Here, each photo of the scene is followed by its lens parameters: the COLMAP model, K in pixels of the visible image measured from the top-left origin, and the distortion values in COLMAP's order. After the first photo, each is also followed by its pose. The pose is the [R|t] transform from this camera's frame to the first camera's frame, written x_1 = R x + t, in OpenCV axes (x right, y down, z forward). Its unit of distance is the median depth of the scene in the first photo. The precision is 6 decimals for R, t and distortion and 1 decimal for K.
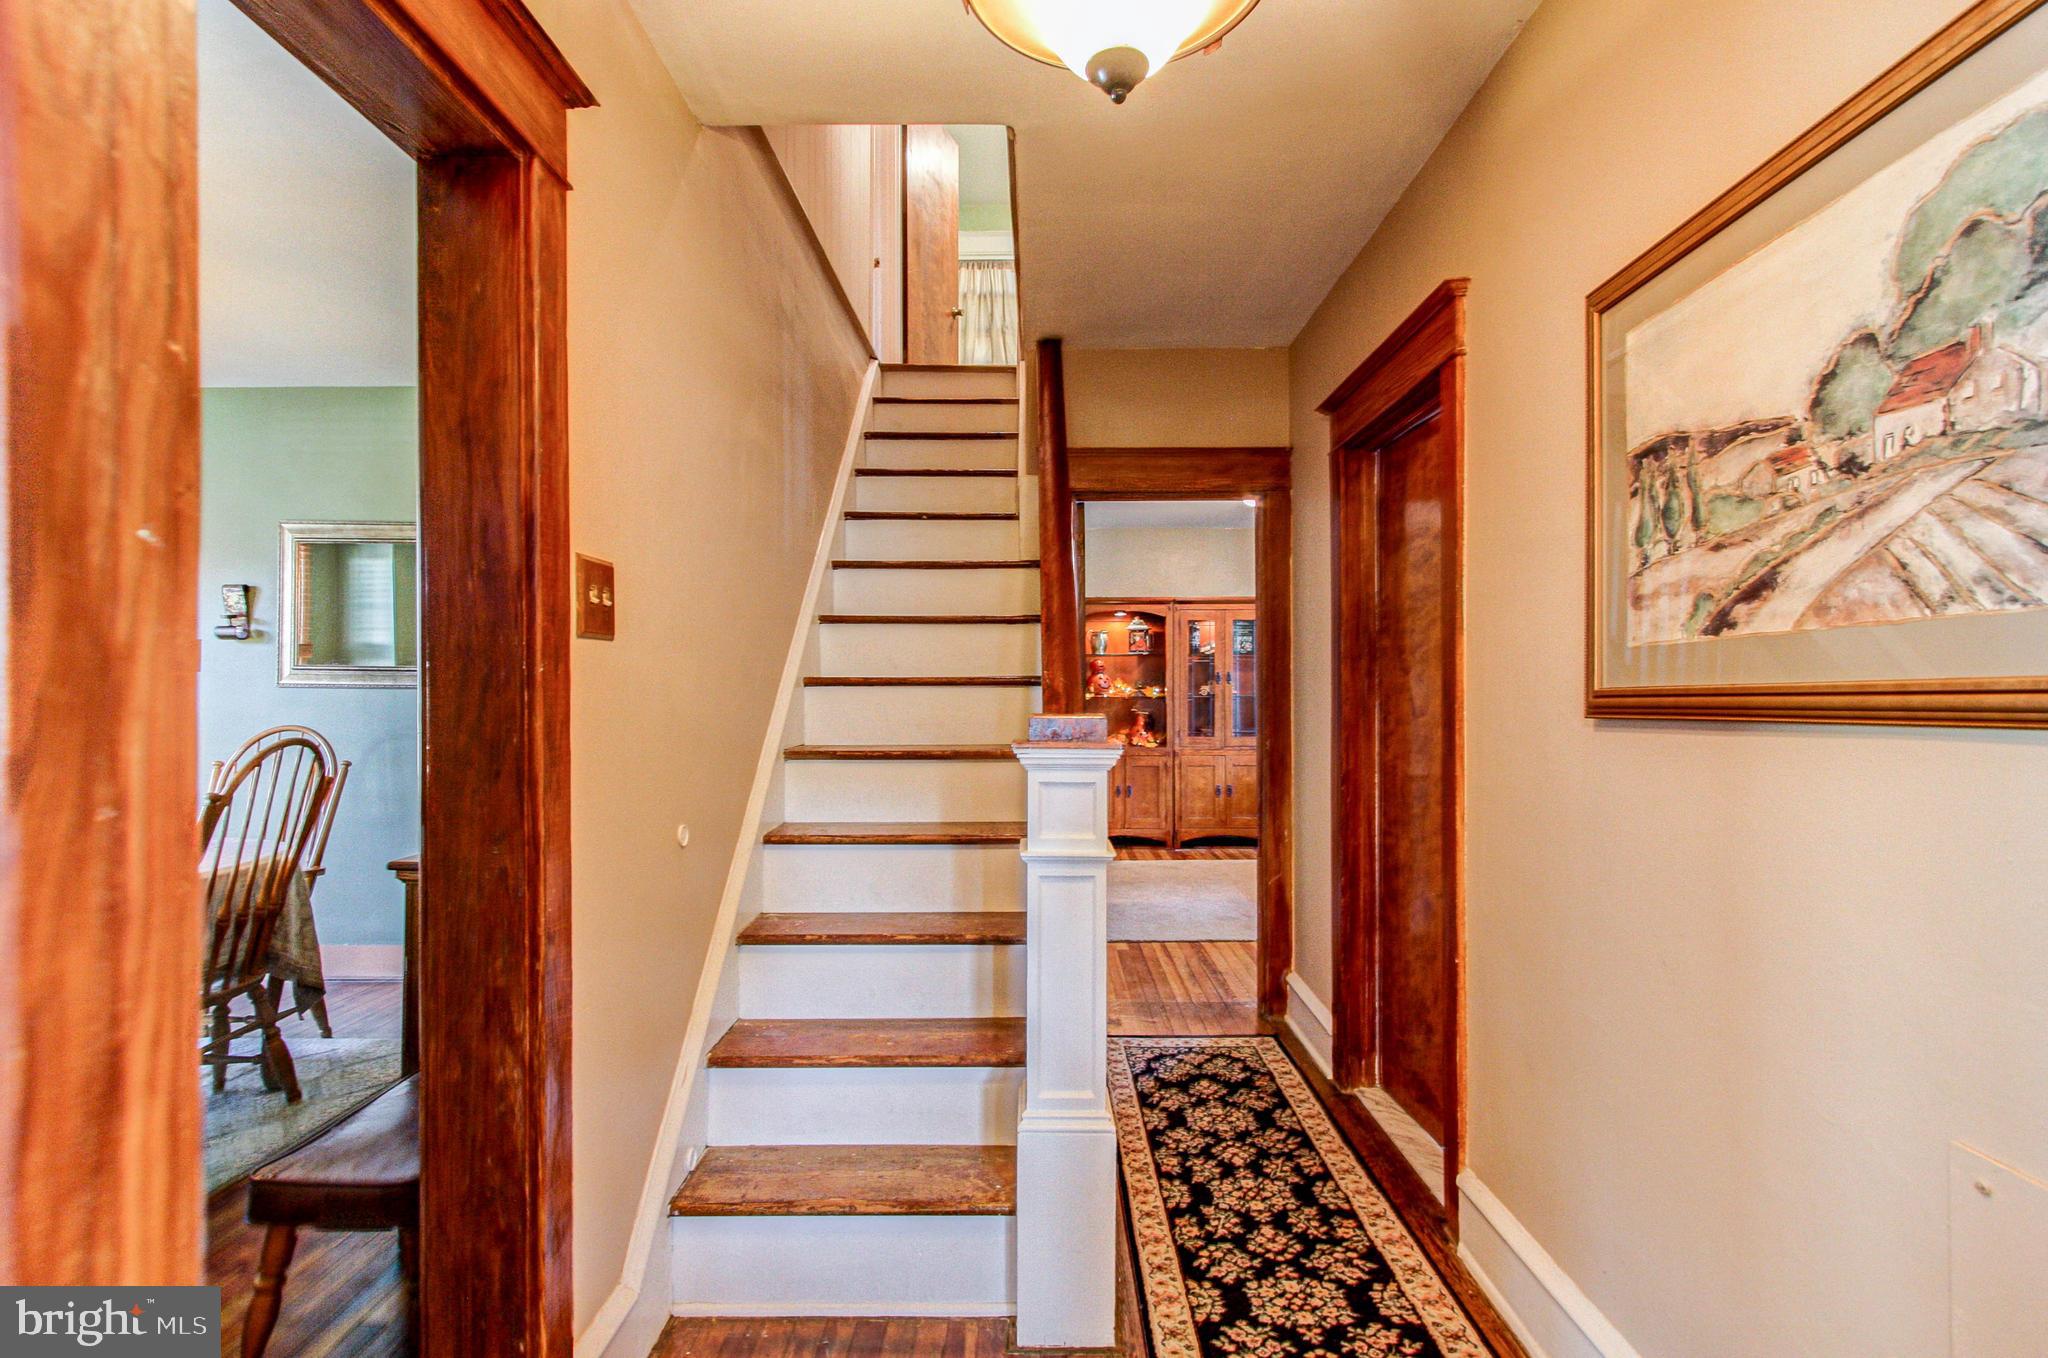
lens RADIAL K [[946.5, 0, 1008.7], [0, 946.5, 686.2], [0, 0, 1]] dist [-0.001010, 0.000198]
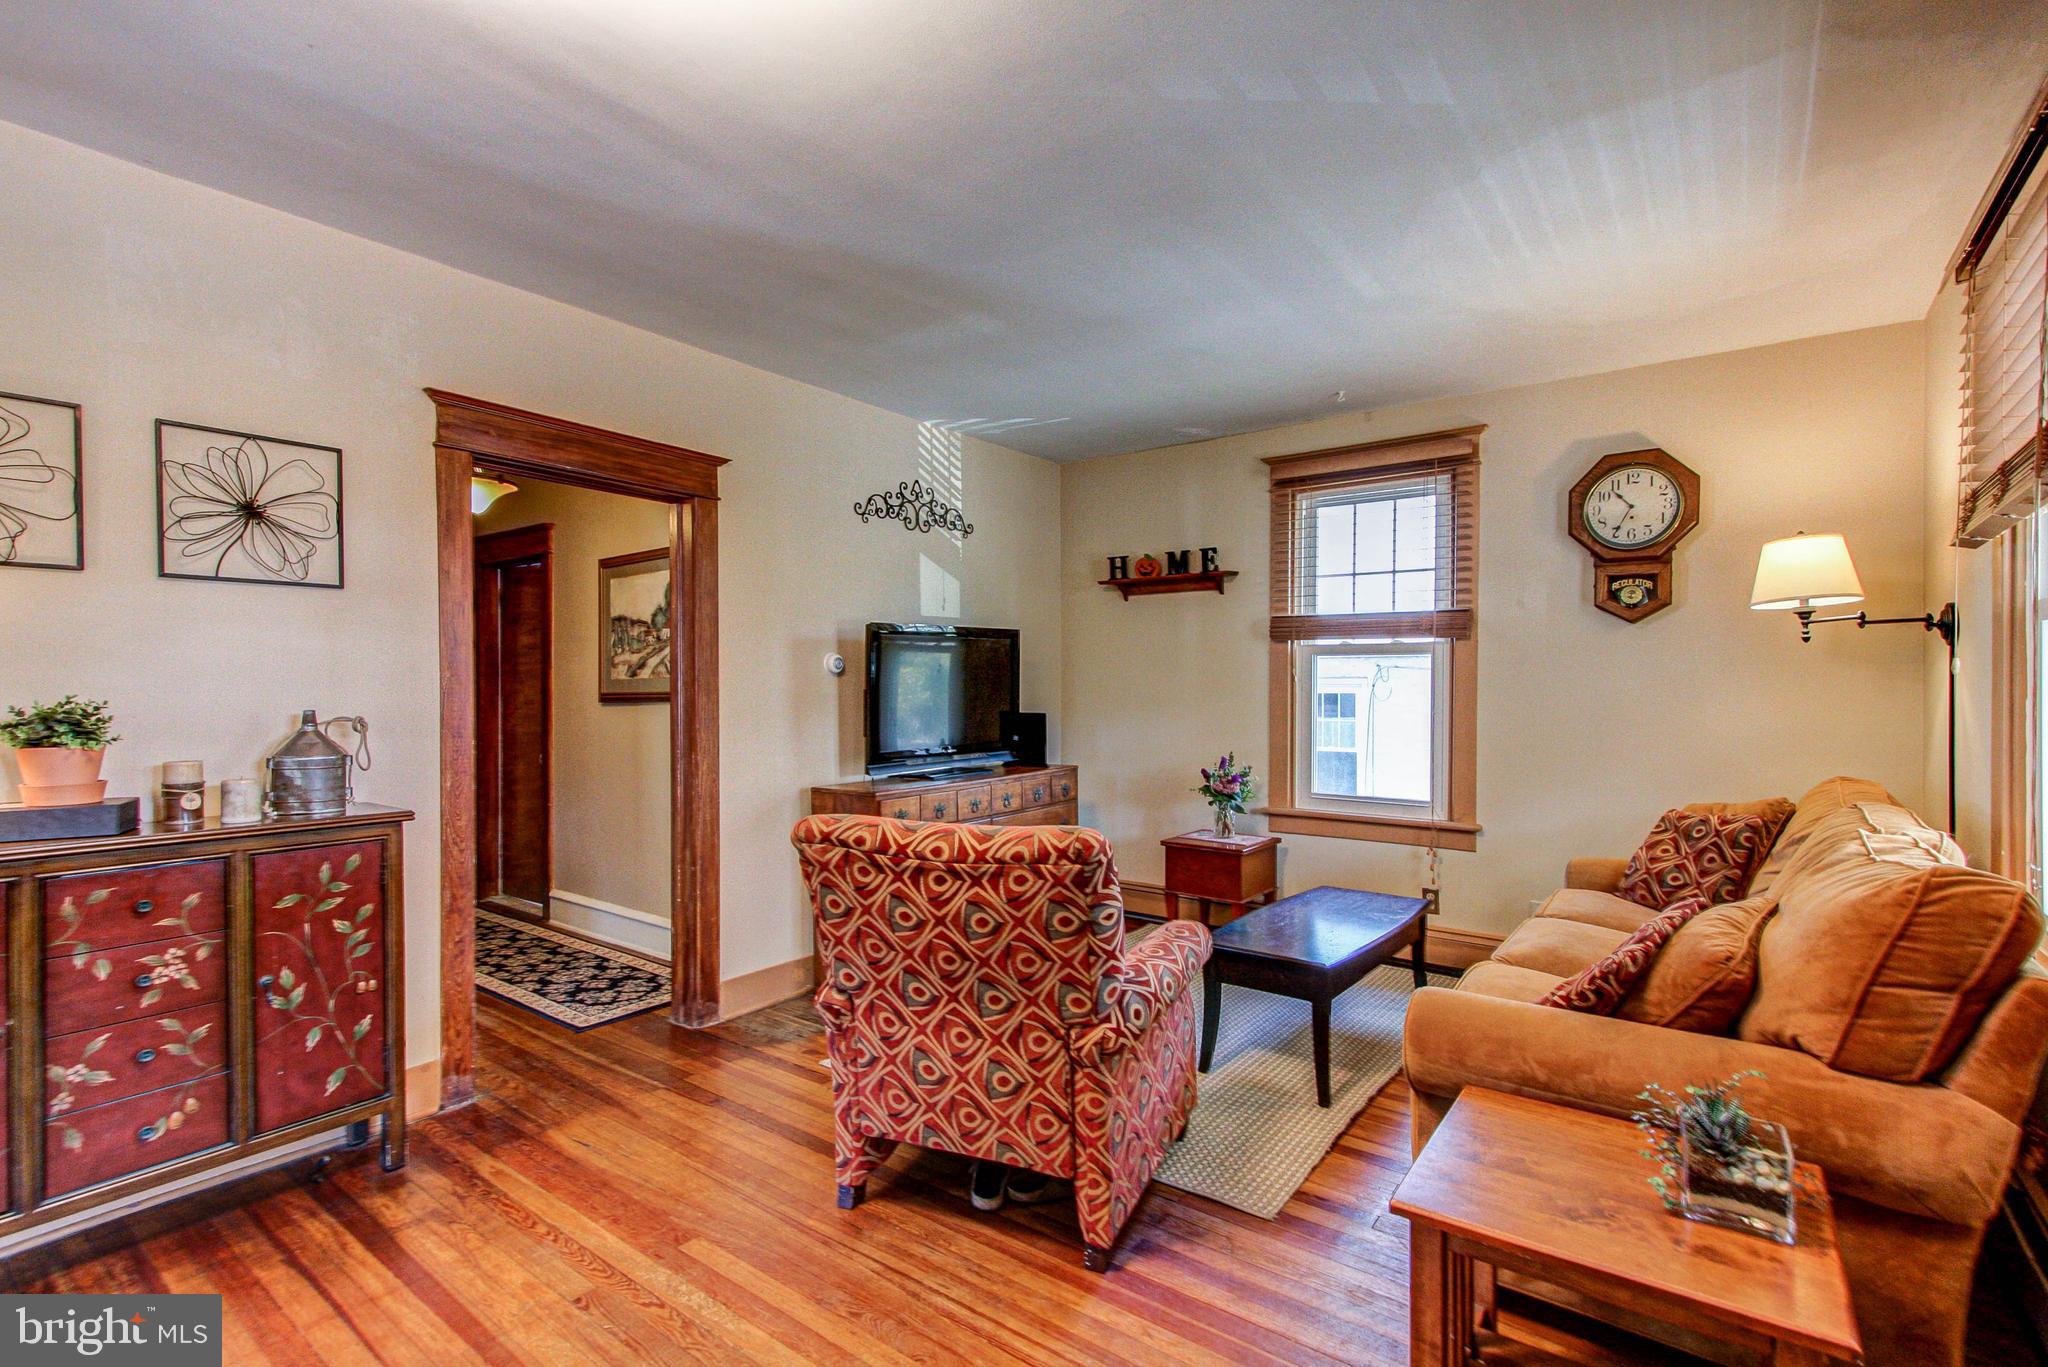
lens RADIAL K [[946.5, 0, 1008.7], [0, 946.5, 690.7], [0, 0, 1]] dist [-0.001010, 0.000198]
pose [[0.581846, -0.003829, 0.813290, -1.317431], [-0.004710, 0.999956, 0.008077, -0.040242], [-0.813285, -0.008530, 0.581803, -2.211486]]
